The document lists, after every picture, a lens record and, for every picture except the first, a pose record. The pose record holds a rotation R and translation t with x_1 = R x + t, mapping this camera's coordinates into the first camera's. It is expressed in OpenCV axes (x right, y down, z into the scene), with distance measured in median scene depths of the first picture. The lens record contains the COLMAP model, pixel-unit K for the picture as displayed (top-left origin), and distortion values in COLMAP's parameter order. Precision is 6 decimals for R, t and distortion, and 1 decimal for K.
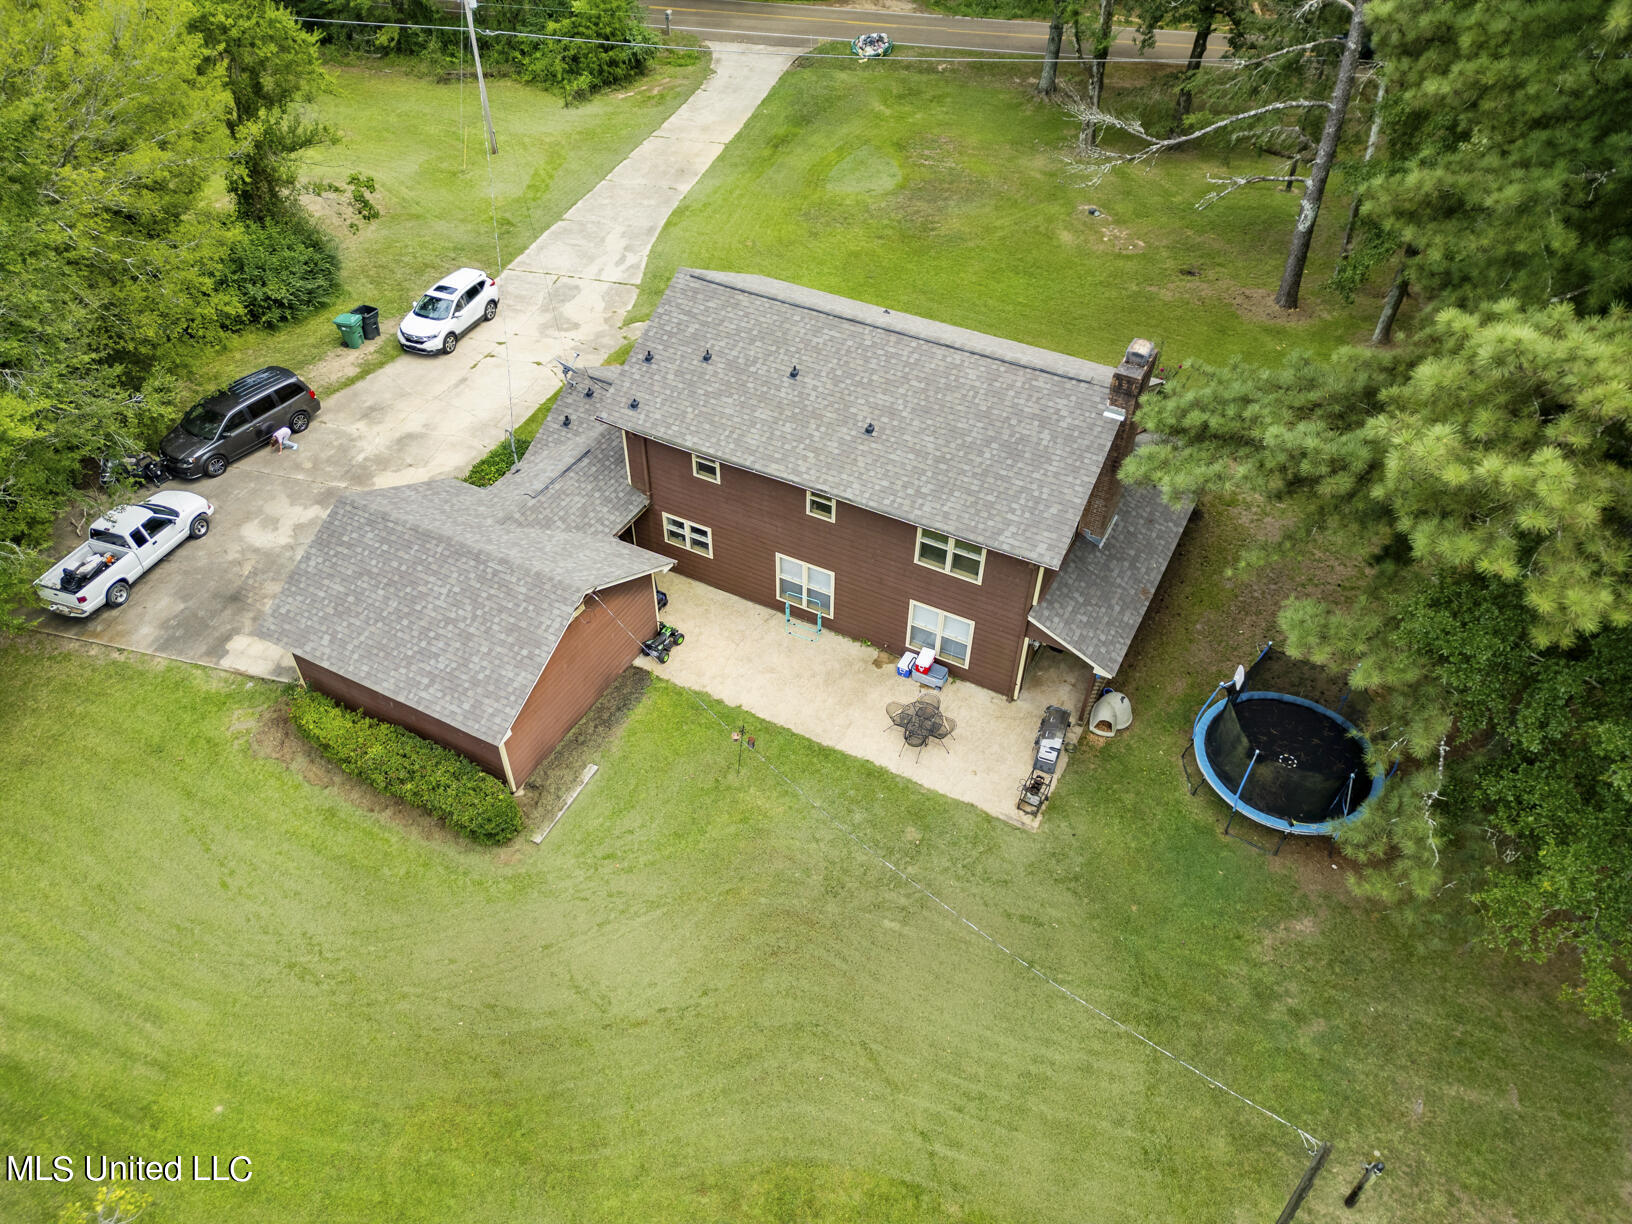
lens RADIAL K [[1145.1, 0, 809.2], [0, 1145.1, 608.6], [0, 0, 1]] dist [0.065263, -0.064767]
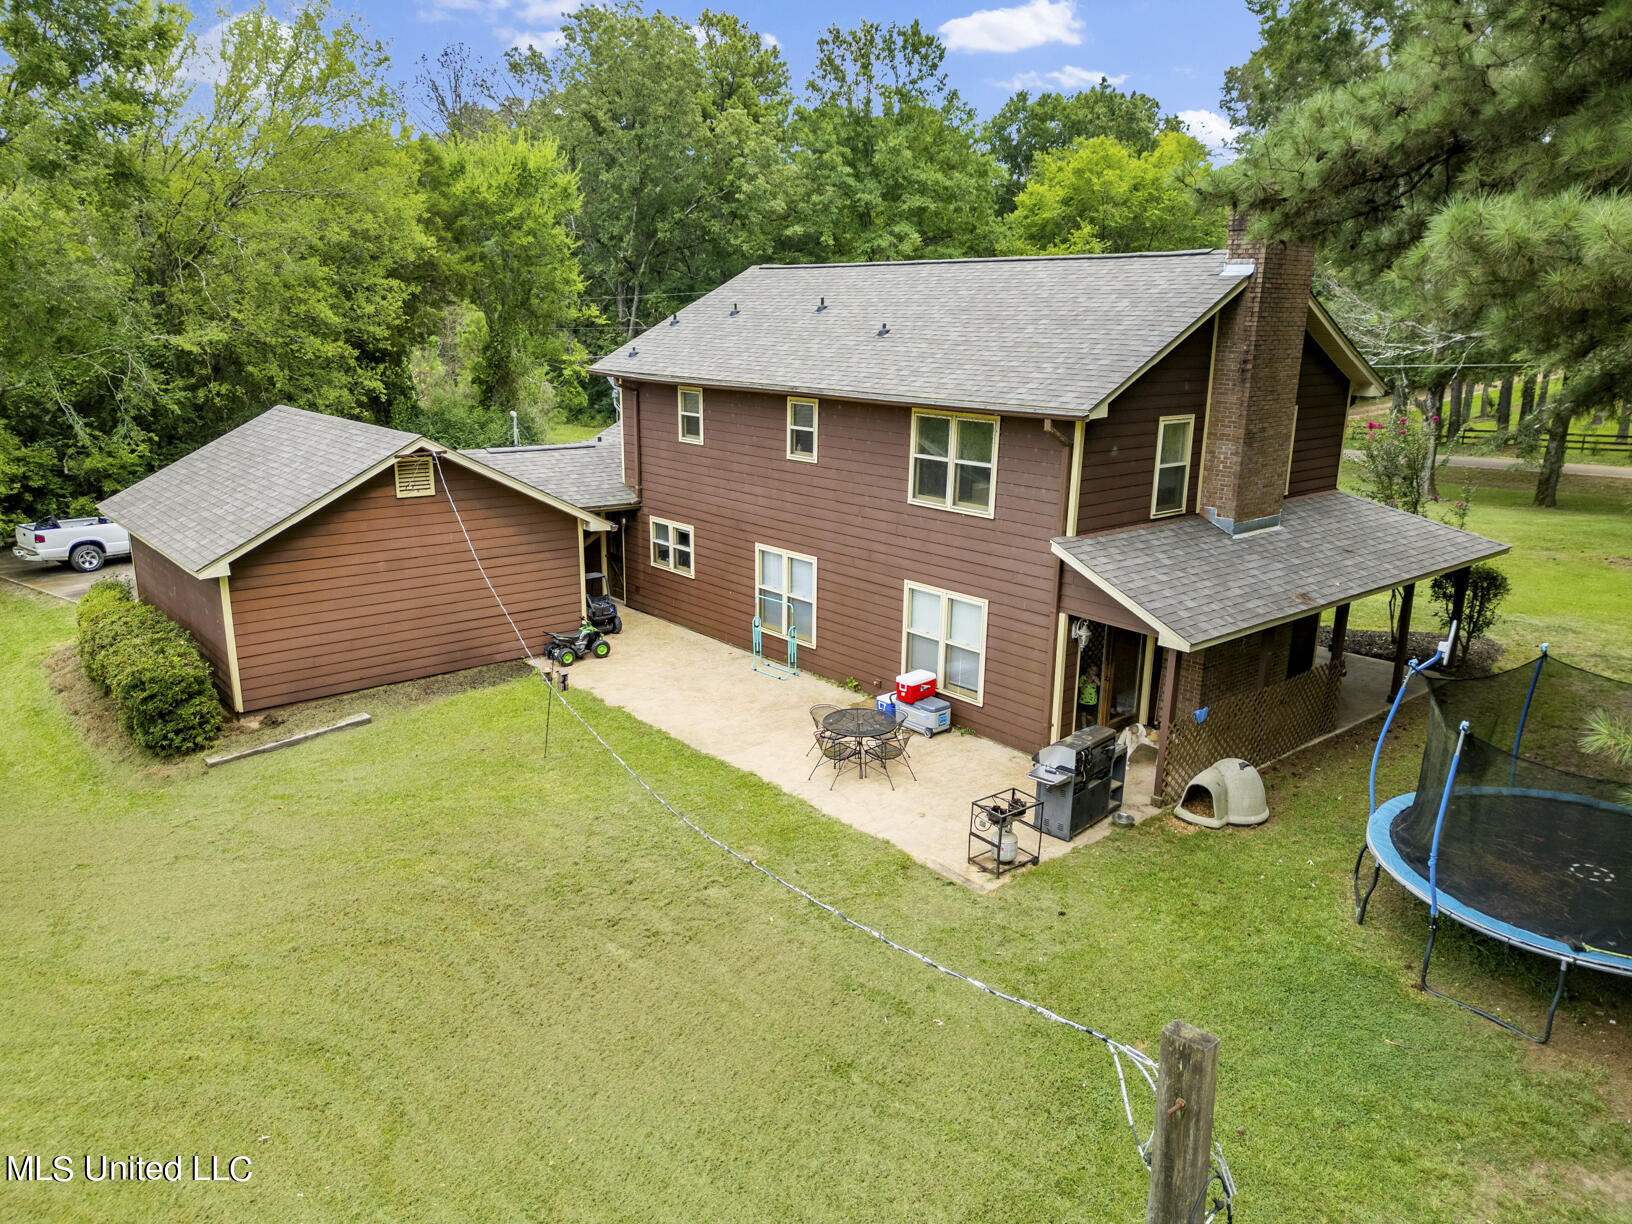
lens RADIAL K [[1145.1, 0, 809.2], [0, 1145.1, 608.6], [0, 0, 1]] dist [0.065263, -0.064767]
pose [[0.930334, 0.103531, -0.351795, 0.267446], [-0.263152, 0.856605, -0.443823, 0.304772], [0.255400, 0.505480, 0.824173, 0.480697]]
